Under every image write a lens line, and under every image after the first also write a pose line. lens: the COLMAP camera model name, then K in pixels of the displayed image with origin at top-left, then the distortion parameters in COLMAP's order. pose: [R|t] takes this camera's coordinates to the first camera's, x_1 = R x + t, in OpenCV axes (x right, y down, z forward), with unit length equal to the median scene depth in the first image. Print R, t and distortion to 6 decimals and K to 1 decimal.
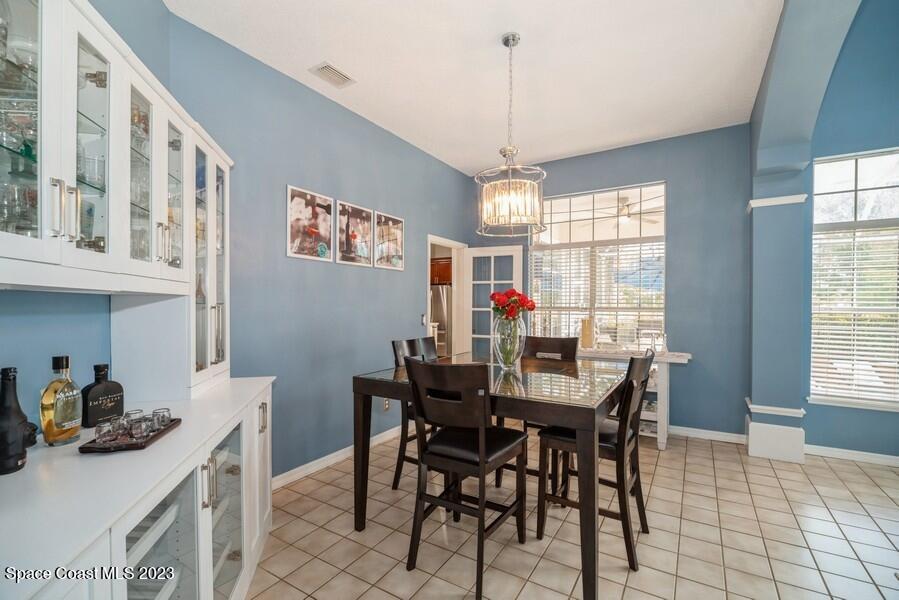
lens RADIAL K [[399.9, 0, 457.2], [0, 399.9, 307.3], [0, 0, 1]] dist [0.000082, -0.000115]
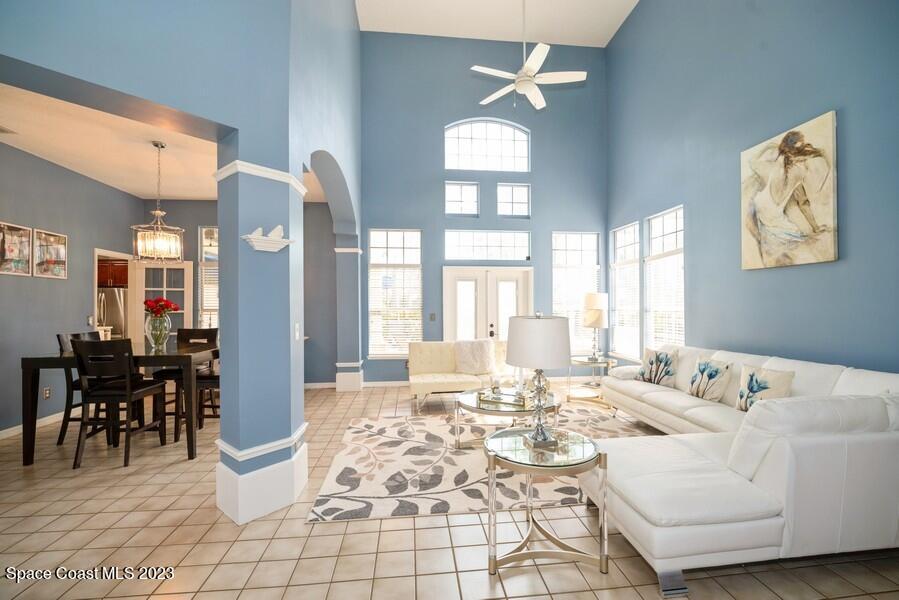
lens RADIAL K [[395.7, 0, 452.2], [0, 395.7, 305.4], [0, 0, 1]] dist [-0.010746, -0.000399]
pose [[0.794674, -0.001408, 0.607035, 0.084748], [0.008821, 0.999919, -0.009227, 0.007950], [-0.606973, 0.012687, 0.794621, -0.750624]]
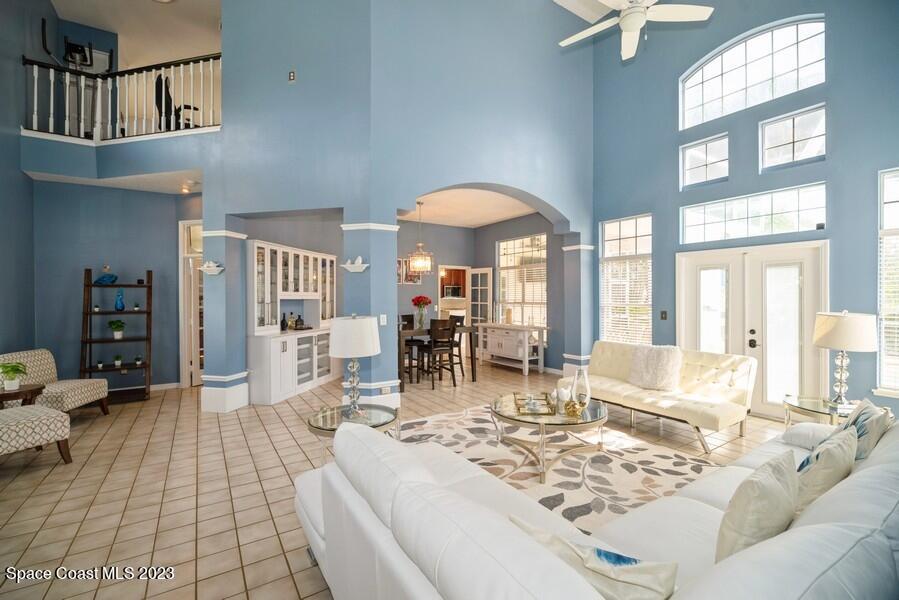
lens RADIAL K [[390.0, 0, 450.4], [0, 390.0, 296.5], [0, 0, 1]] dist [-0.009872, -0.000046]
pose [[0.897996, -0.000164, -0.440003, 1.134511], [-0.003622, 0.999963, -0.007766, -0.015760], [0.439988, 0.008567, 0.897963, -0.970739]]
